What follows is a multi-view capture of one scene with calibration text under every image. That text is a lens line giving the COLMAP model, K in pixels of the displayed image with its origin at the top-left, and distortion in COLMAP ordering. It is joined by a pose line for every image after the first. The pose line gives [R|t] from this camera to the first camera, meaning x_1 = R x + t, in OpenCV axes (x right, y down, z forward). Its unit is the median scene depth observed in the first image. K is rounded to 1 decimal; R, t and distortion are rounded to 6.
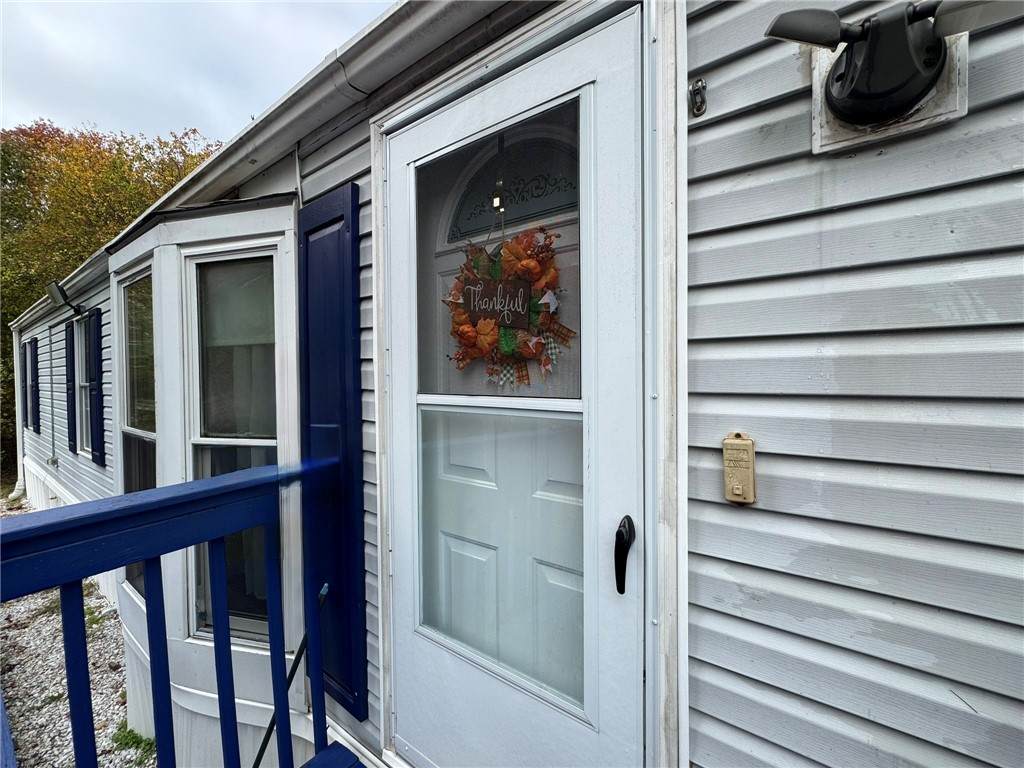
lens RADIAL K [[438.9, 0, 512.0], [0, 438.9, 384.0], [0, 0, 1]] dist [-0.000011, 0.000394]
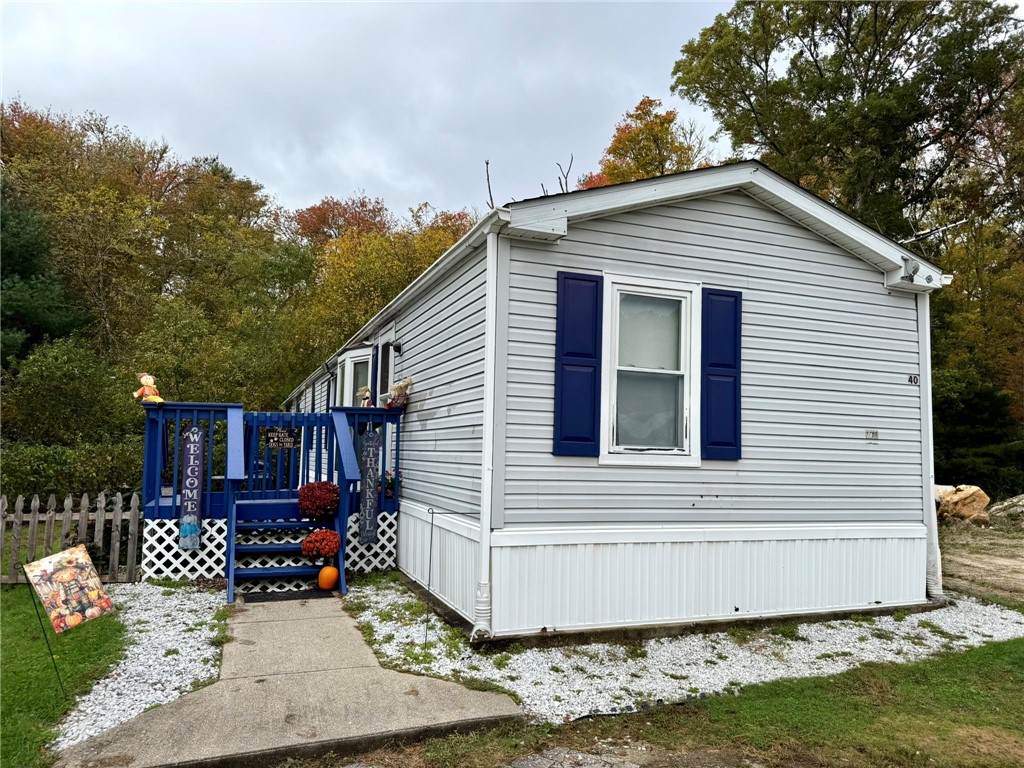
lens RADIAL K [[720.5, 0, 512.0], [0, 720.5, 384.0], [0, 0, 1]] dist [0.119661, -0.177514]
pose [[0.851991, -0.021613, -0.523110, 1.458144], [-0.037143, 0.994135, -0.101568, 0.183249], [0.522237, 0.105965, 0.846192, -1.383320]]
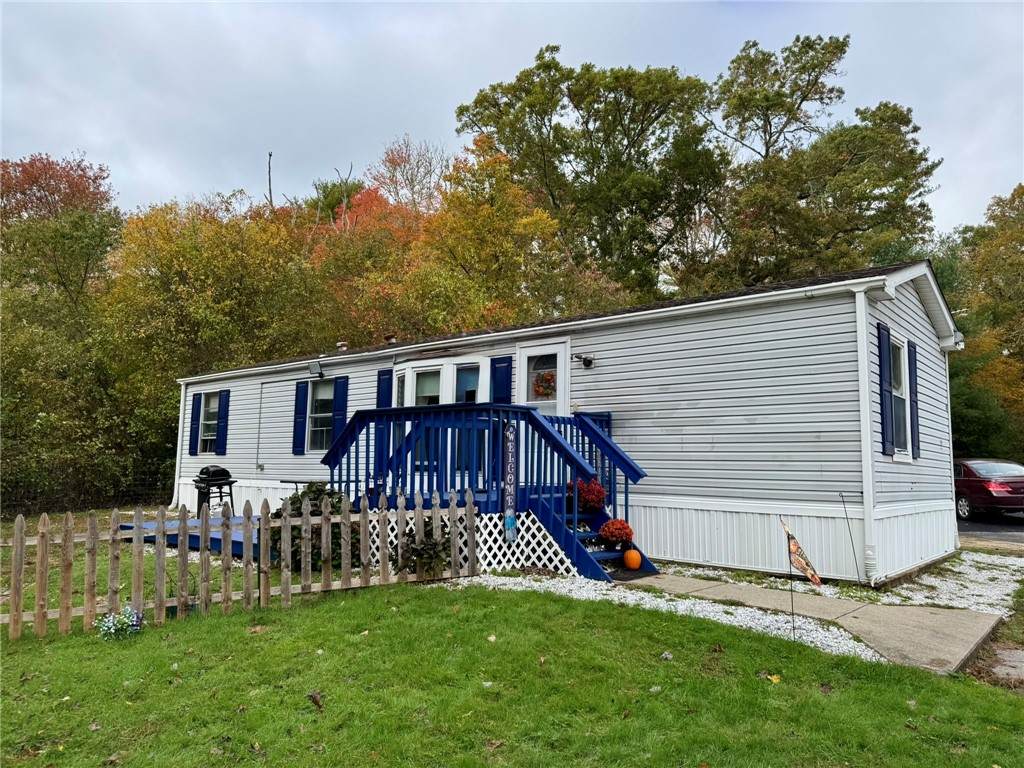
lens RADIAL K [[720.5, 0, 512.0], [0, 720.5, 384.0], [0, 0, 1]] dist [0.119661, -0.177514]
pose [[0.998332, 0.017600, -0.054995, 0.018269], [-0.024767, 0.990875, -0.132489, 0.271182], [0.052161, 0.133630, 0.989658, -2.115193]]
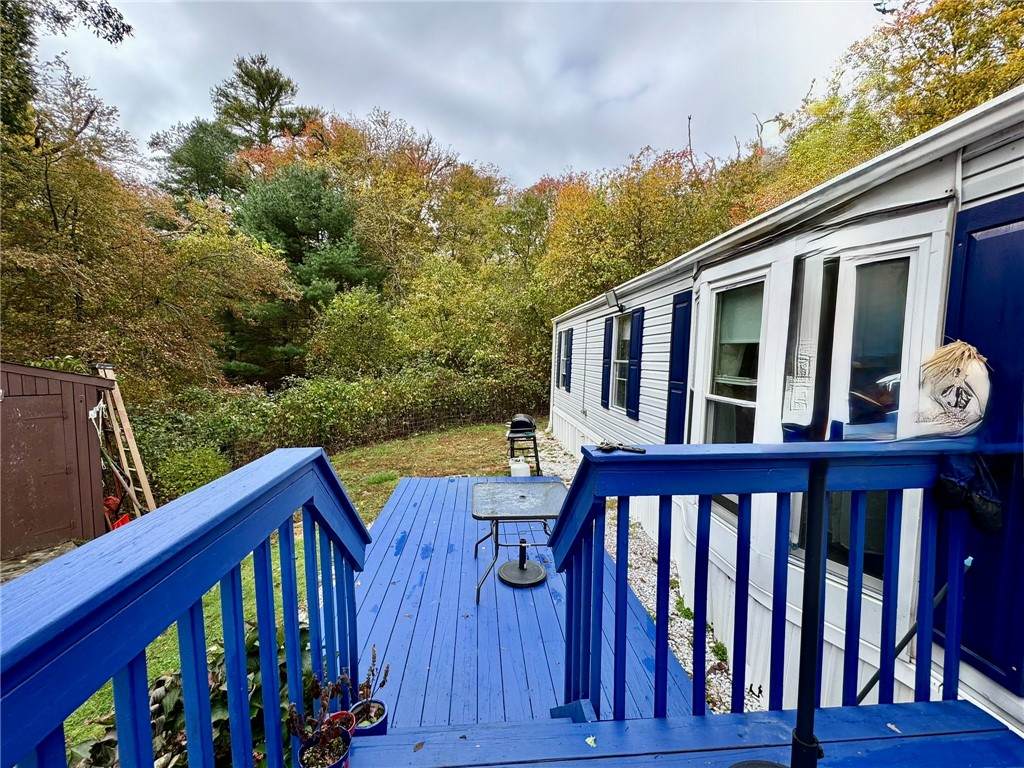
lens RADIAL K [[438.9, 0, 512.0], [0, 438.9, 384.0], [0, 0, 1]] dist [-0.000011, 0.000394]
pose [[0.664931, 0.076690, -0.742958, -0.150955], [-0.047595, 0.997044, 0.060321, 0.005584], [0.745387, -0.004748, 0.666615, -0.214689]]
